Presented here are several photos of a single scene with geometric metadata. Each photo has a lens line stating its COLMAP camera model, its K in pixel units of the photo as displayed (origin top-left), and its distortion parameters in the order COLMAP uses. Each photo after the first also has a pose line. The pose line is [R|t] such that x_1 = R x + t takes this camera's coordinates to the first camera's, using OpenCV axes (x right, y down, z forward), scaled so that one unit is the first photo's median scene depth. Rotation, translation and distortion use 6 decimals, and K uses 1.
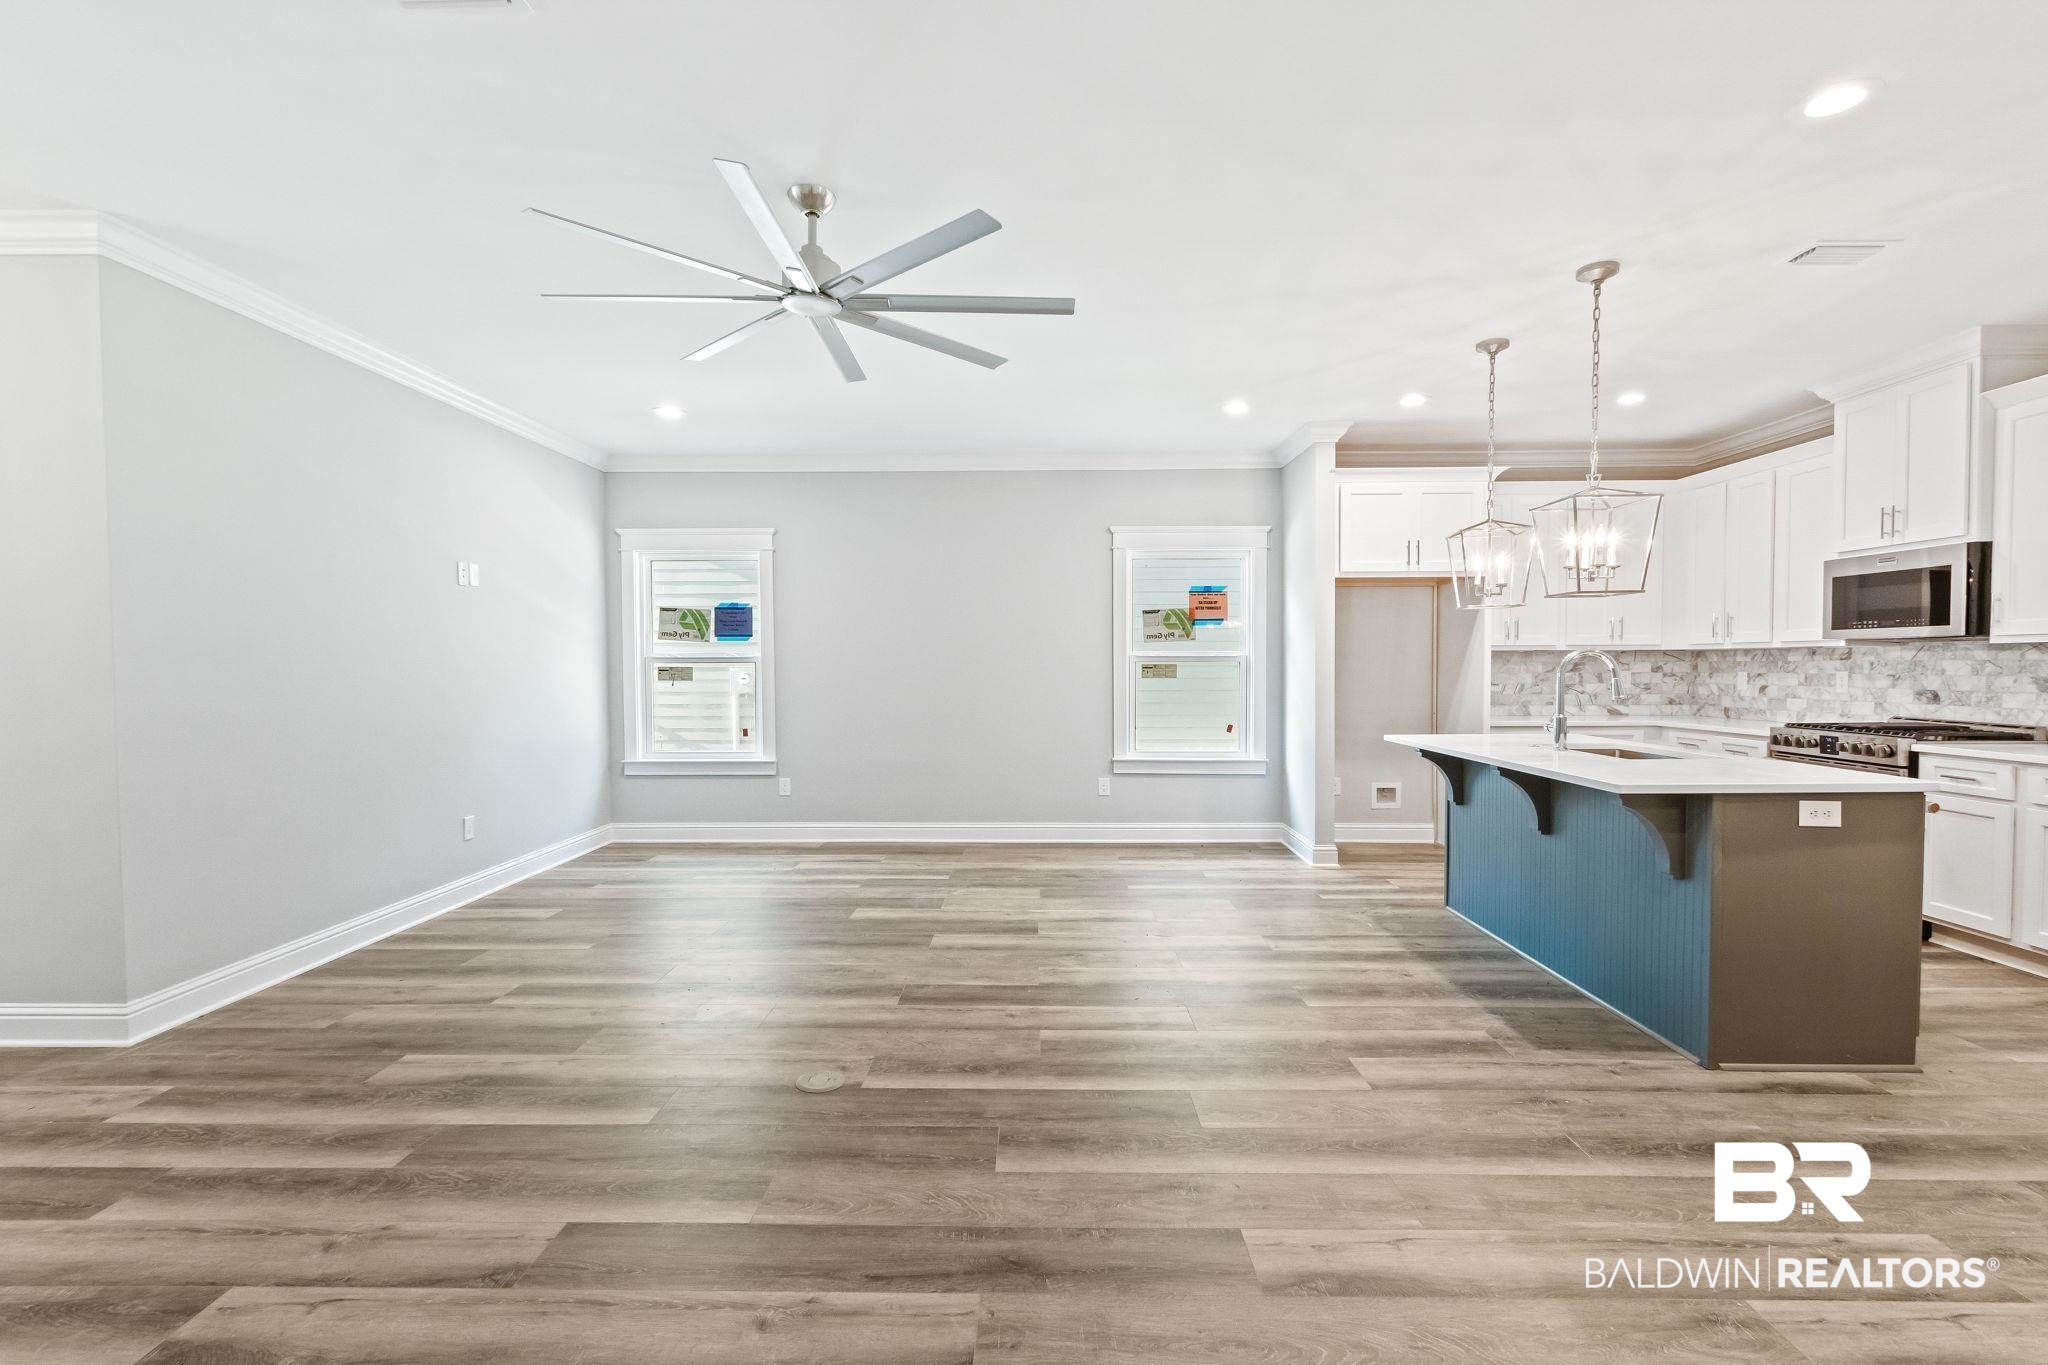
lens RADIAL K [[941.5, 0, 1032.3], [0, 941.5, 675.4], [0, 0, 1]] dist [0.003649, 0.000188]
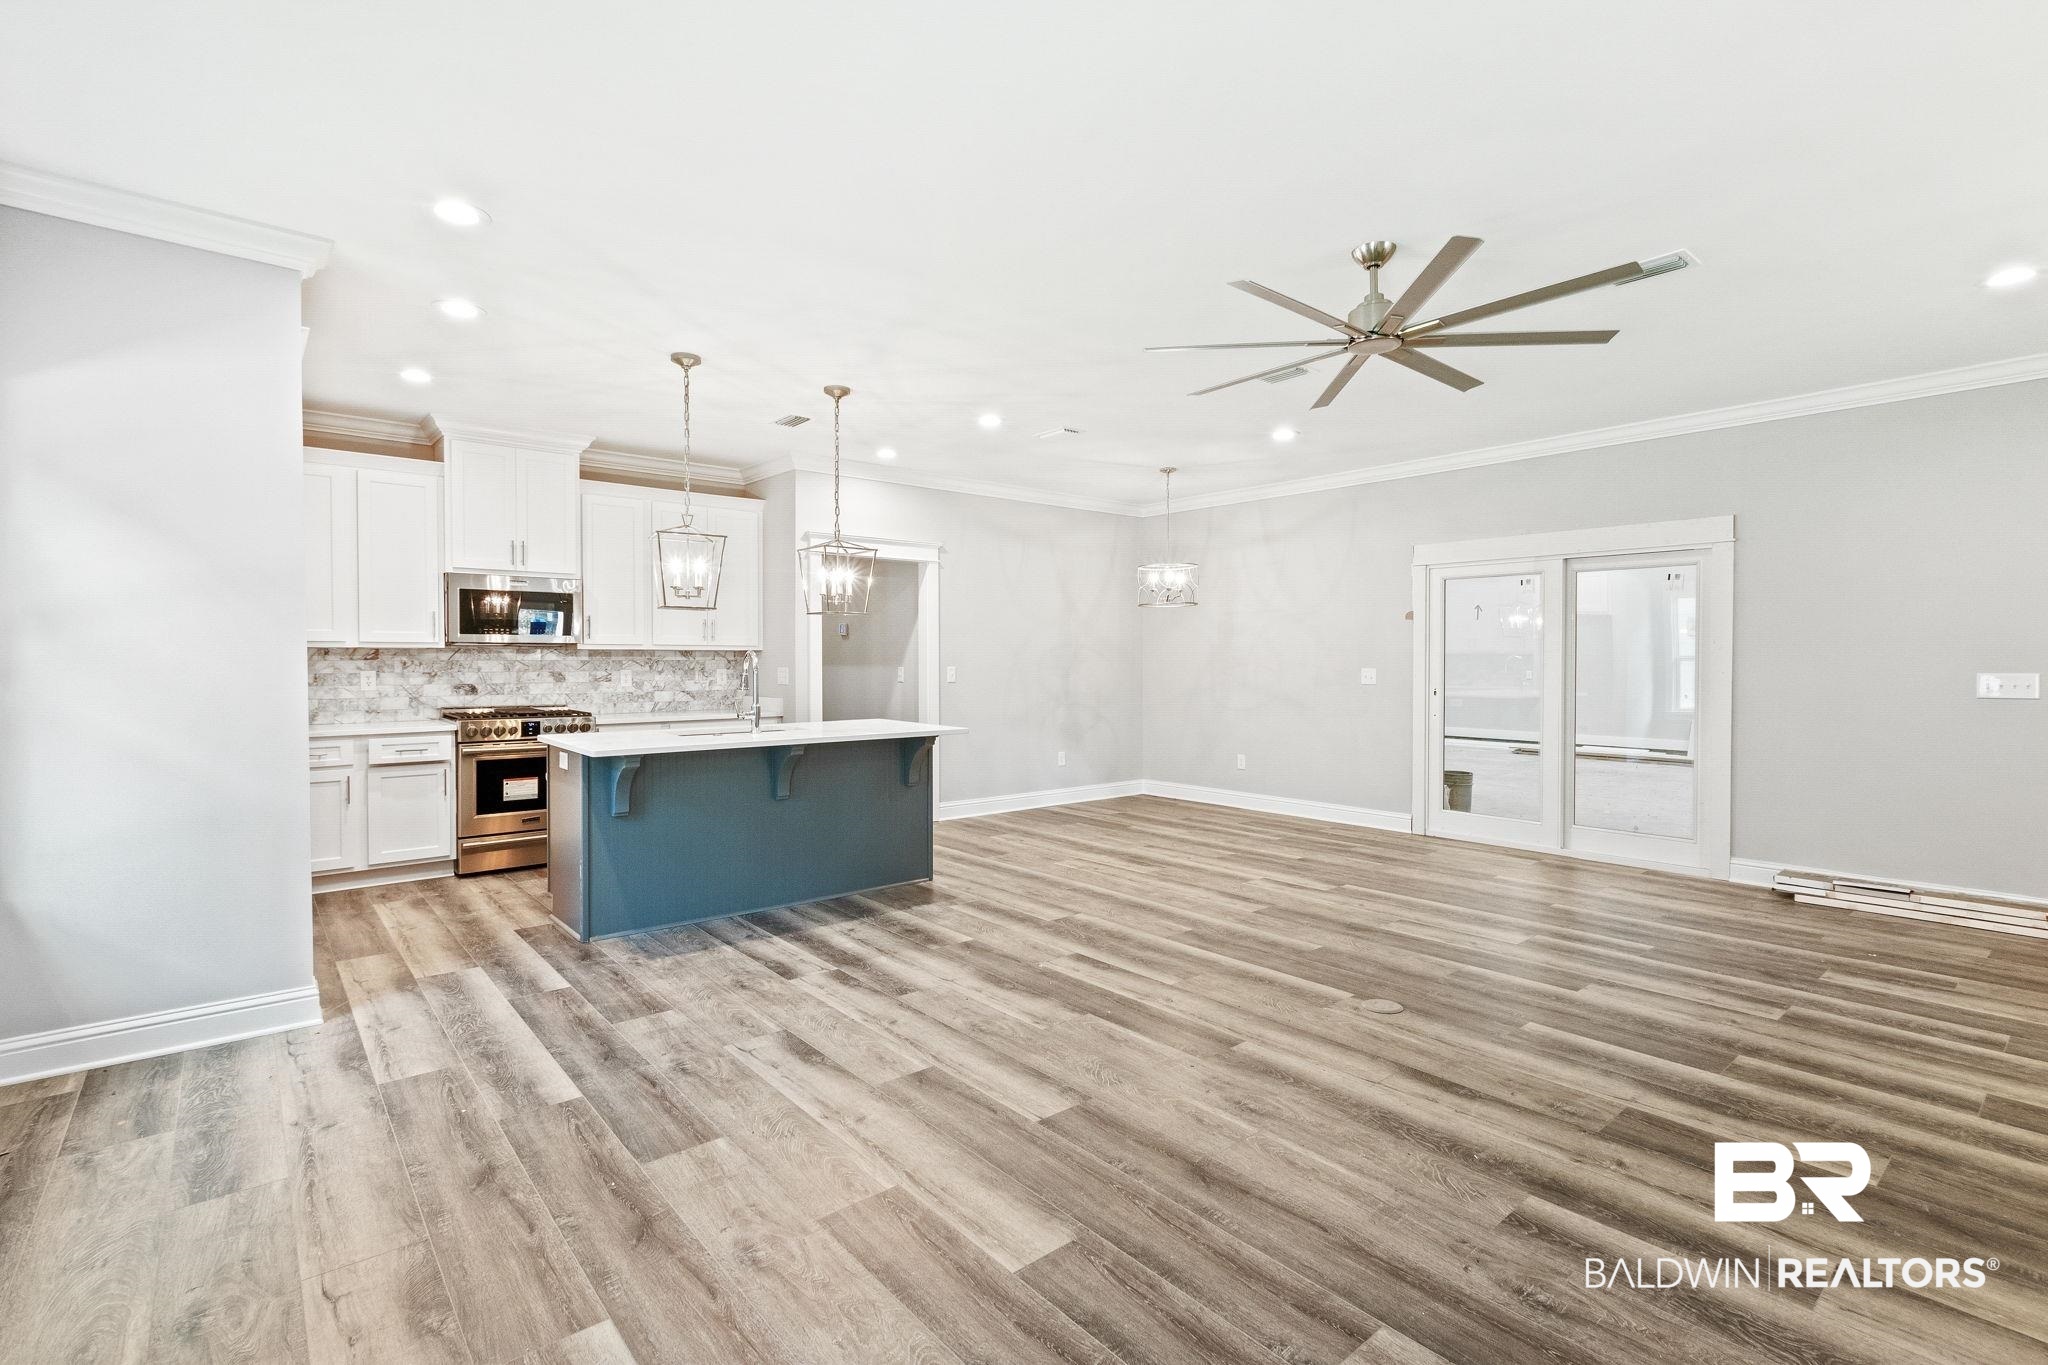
lens RADIAL K [[941.5, 0, 1032.3], [0, 941.5, 675.4], [0, 0, 1]] dist [0.003649, 0.000188]
pose [[-0.658504, -0.010576, 0.752503, -0.526740], [0.011016, 0.999659, 0.023689, -0.018807], [-0.752496, 0.023889, -0.658163, 1.338306]]
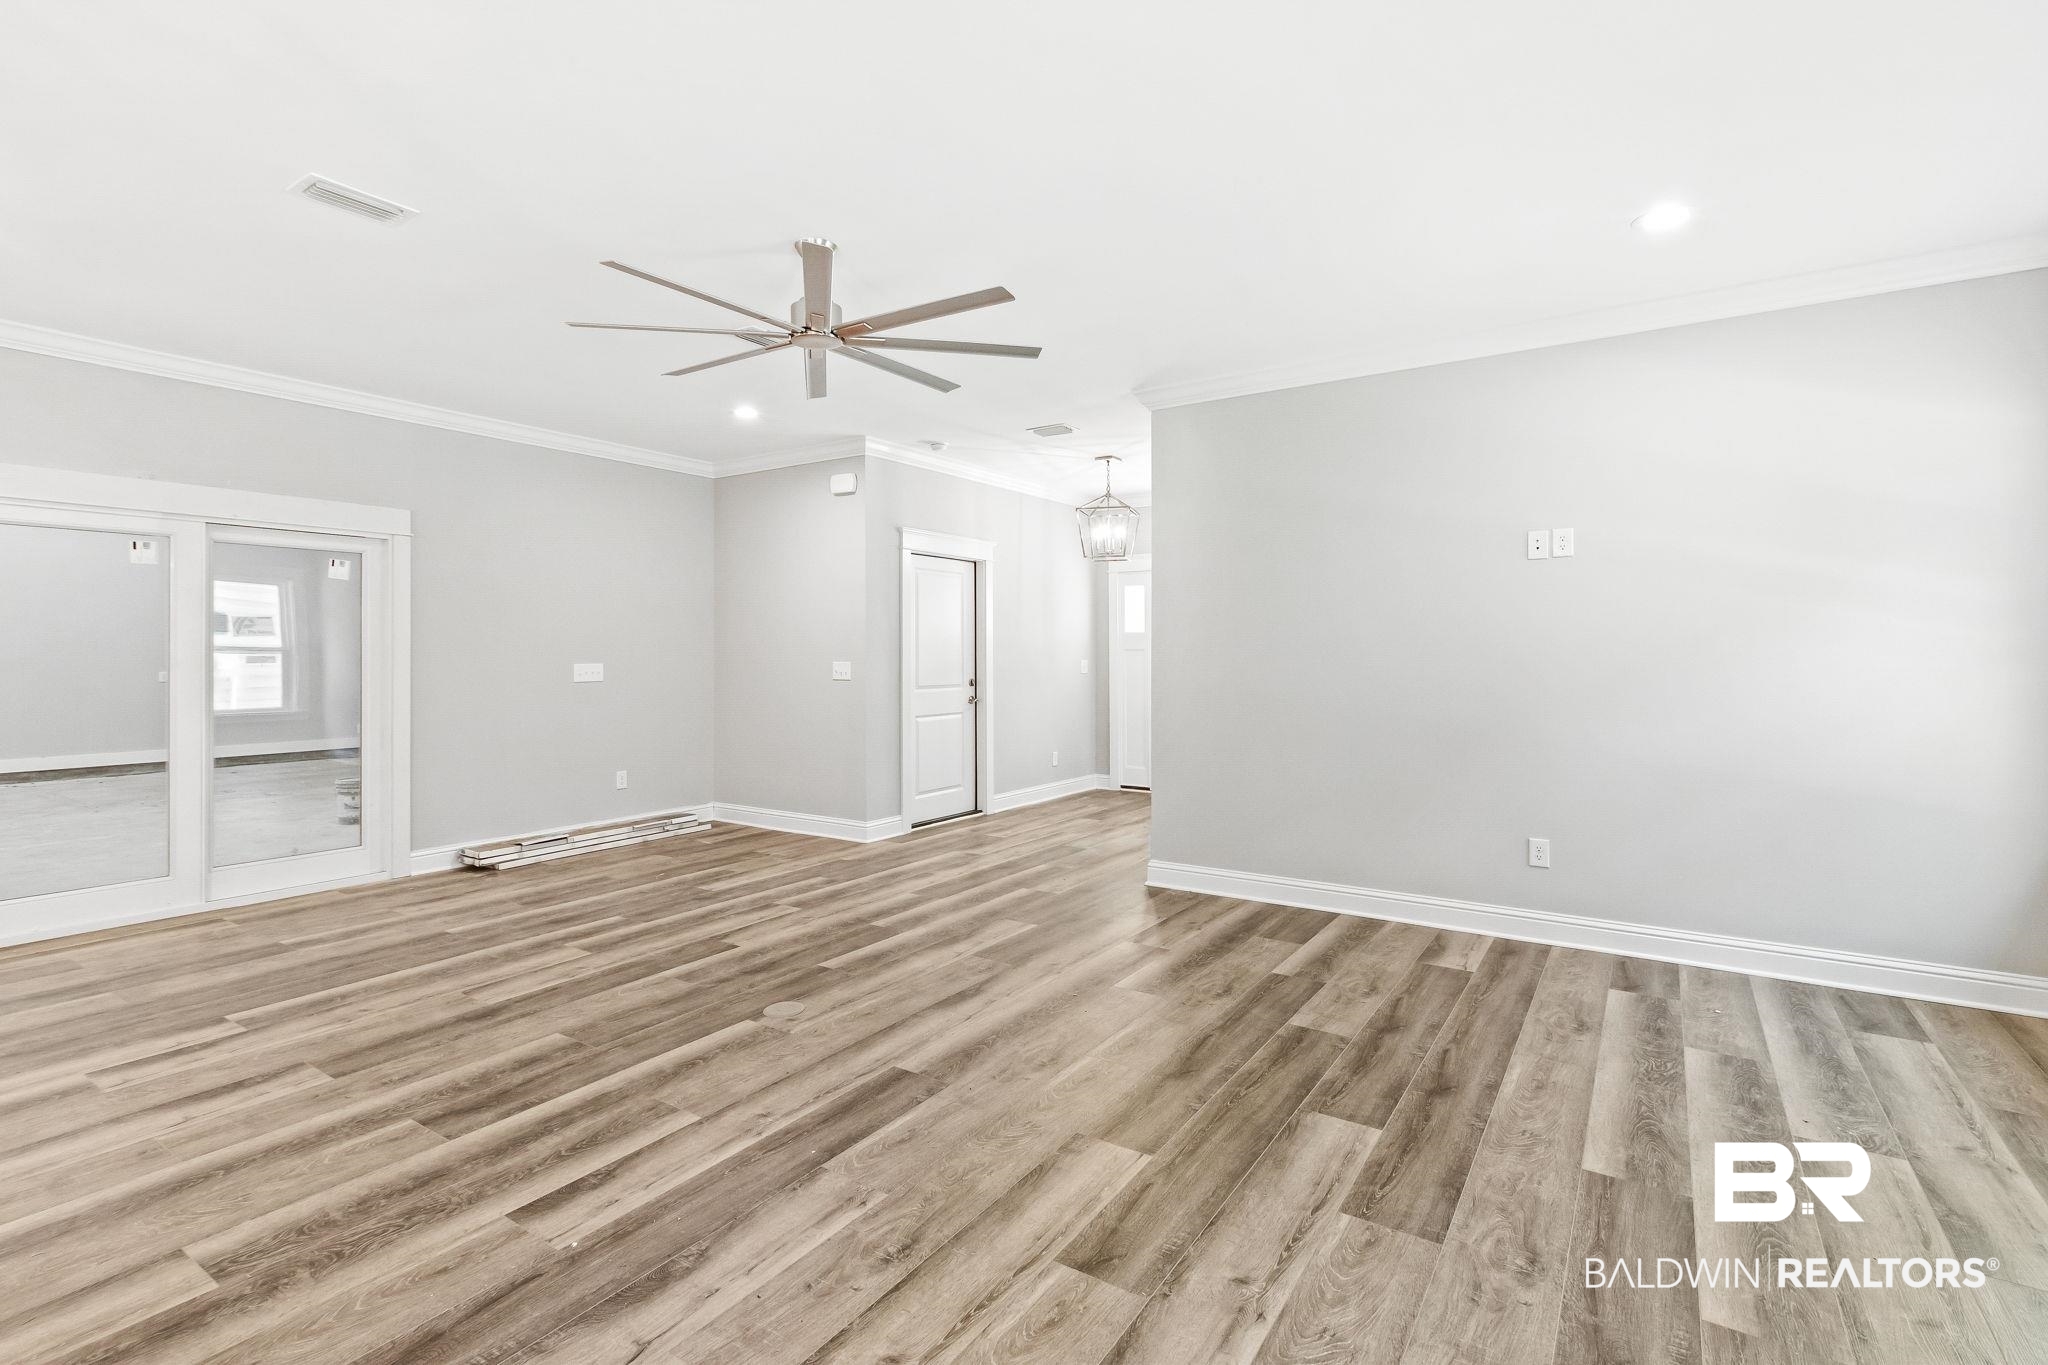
lens RADIAL K [[946.4, 0, 1025.5], [0, 946.4, 653.4], [0, 0, 1]] dist [0.001812, -0.000065]
pose [[-0.544507, 0.004434, -0.838744, 0.379651], [-0.007520, 0.999920, 0.010168, -0.019159], [0.838722, 0.011844, -0.544430, 1.191050]]
